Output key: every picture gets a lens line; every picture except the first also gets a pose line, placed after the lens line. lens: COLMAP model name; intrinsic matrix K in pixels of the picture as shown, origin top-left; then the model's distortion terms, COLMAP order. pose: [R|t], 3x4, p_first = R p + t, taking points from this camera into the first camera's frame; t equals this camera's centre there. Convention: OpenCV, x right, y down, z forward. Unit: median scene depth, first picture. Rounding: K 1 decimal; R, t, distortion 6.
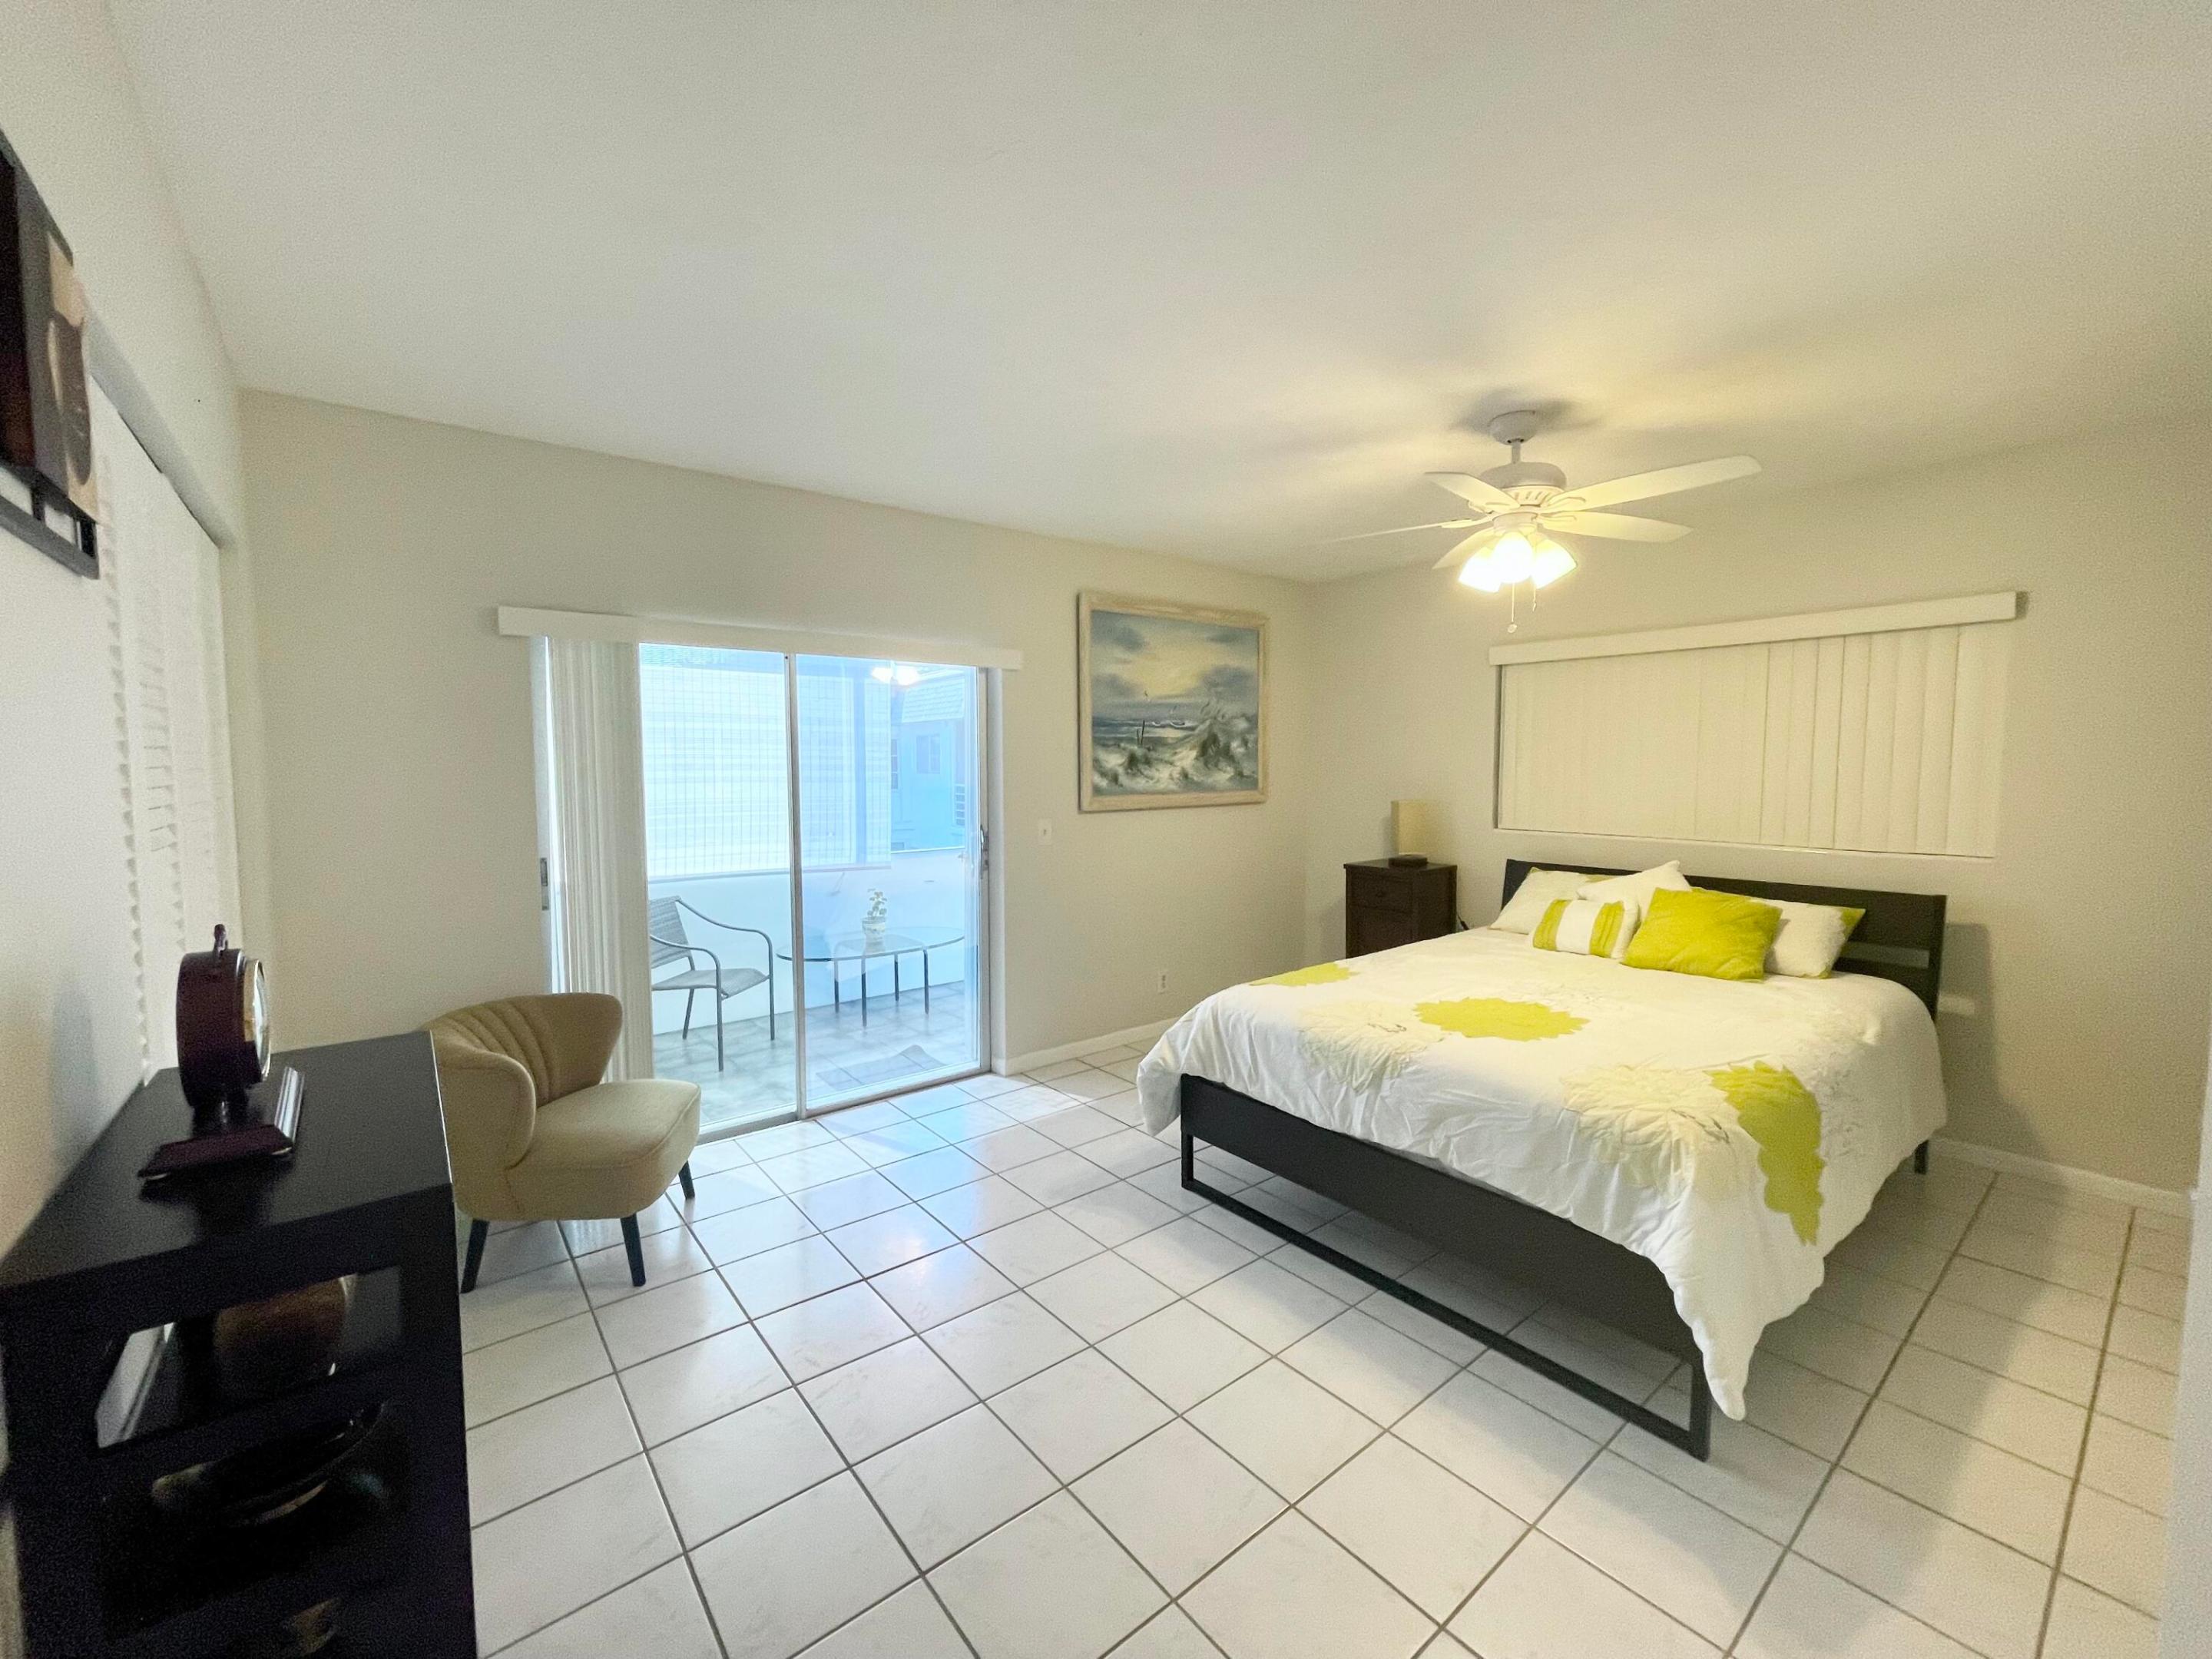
lens RADIAL K [[901.0, 0, 1108.6], [0, 901.0, 827.7], [0, 0, 1]] dist [0.000605, -0.000151]
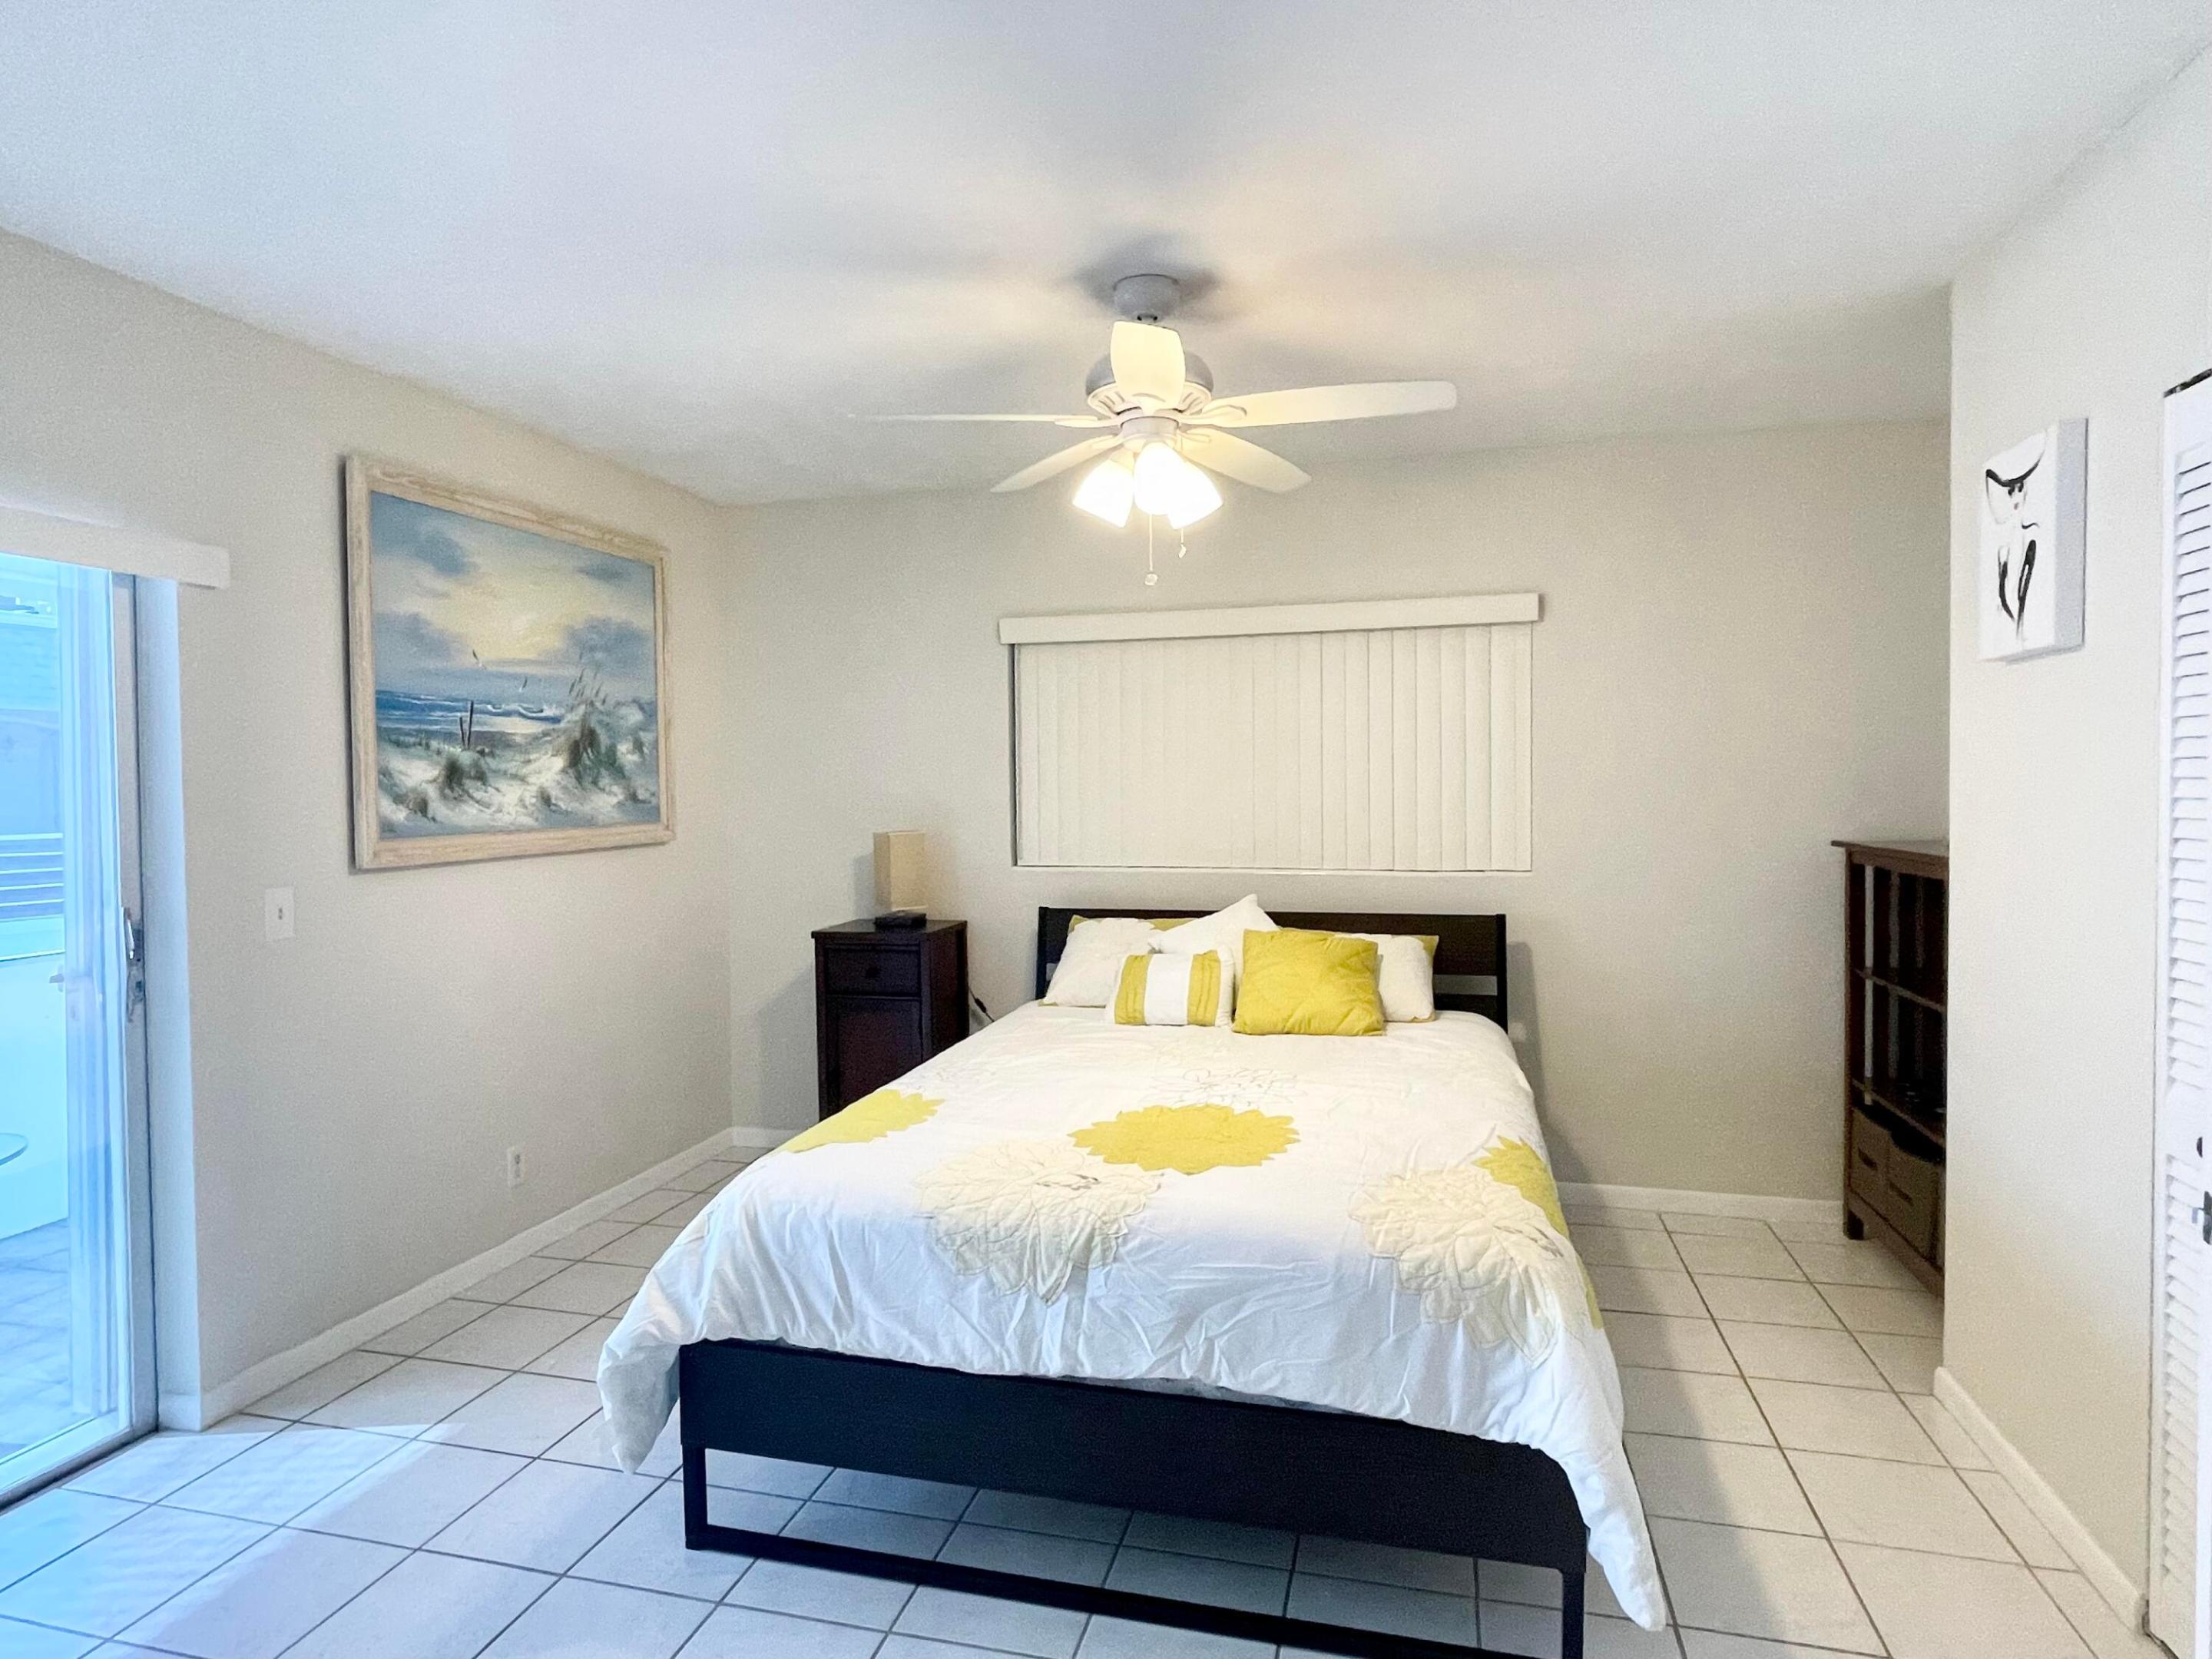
lens RADIAL K [[1221.9, 0, 1108.4], [0, 1221.9, 819.1], [0, 0, 1]] dist [0.001142, -0.001271]
pose [[0.802927, -0.022562, 0.595651, -0.139262], [0.051105, 0.998210, -0.031077, -0.003938], [-0.593883, 0.055393, 0.802642, 0.229341]]
